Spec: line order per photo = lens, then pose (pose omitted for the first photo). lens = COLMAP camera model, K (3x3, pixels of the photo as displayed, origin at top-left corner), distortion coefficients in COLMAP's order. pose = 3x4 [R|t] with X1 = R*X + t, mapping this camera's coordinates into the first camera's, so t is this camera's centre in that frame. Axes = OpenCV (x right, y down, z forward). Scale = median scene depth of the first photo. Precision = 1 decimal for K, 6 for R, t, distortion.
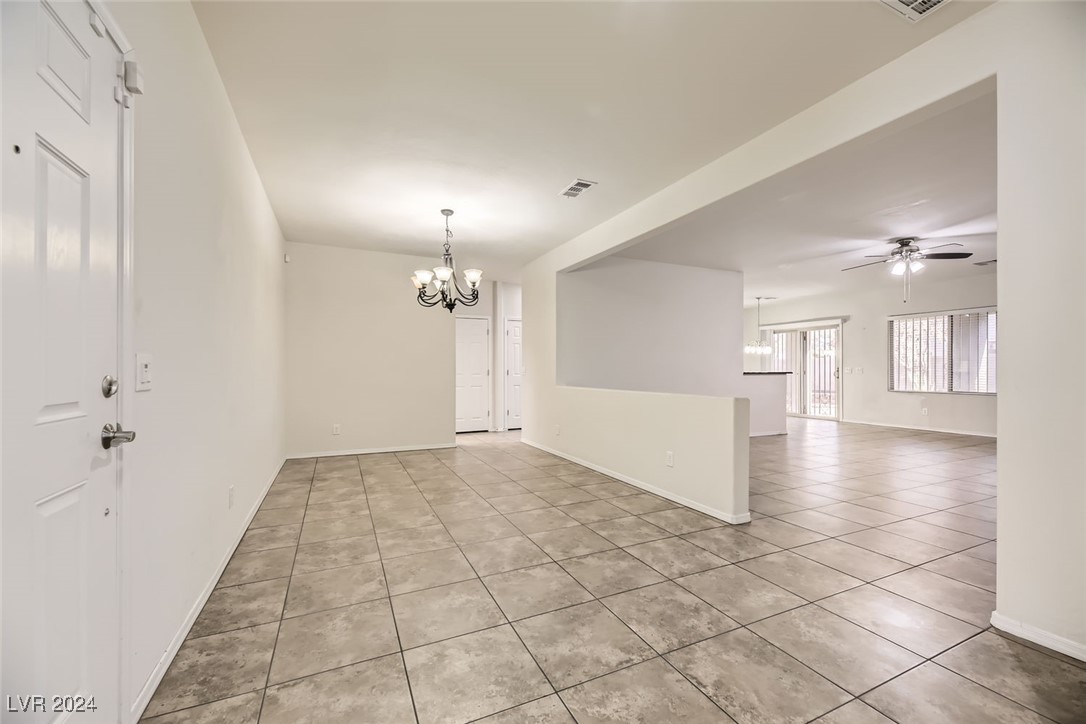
lens RADIAL K [[433.0, 0, 543.7], [0, 433.0, 368.7], [0, 0, 1]] dist [0.018414, -0.000173]
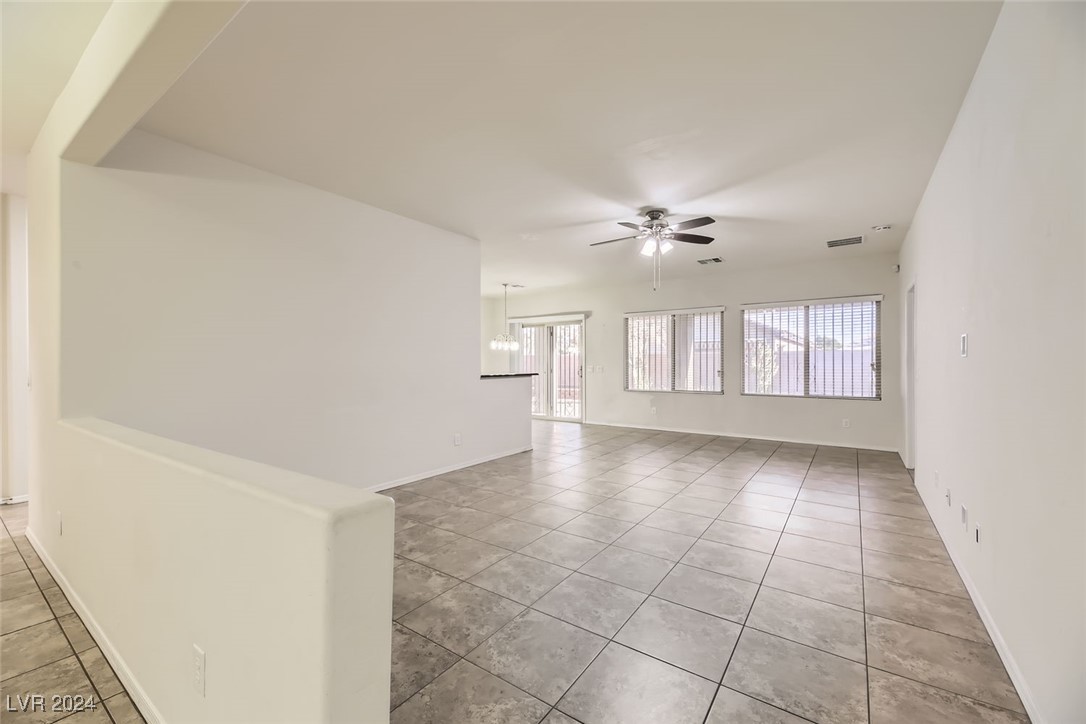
lens RADIAL K [[435.8, 0, 543.1], [0, 435.8, 353.2], [0, 0, 1]] dist [0.018393, -0.005835]
pose [[0.869599, 0.009103, 0.493675, 0.139574], [0.000660, 0.999808, -0.019597, -0.011489], [-0.493758, 0.017367, 0.869426, 0.225682]]
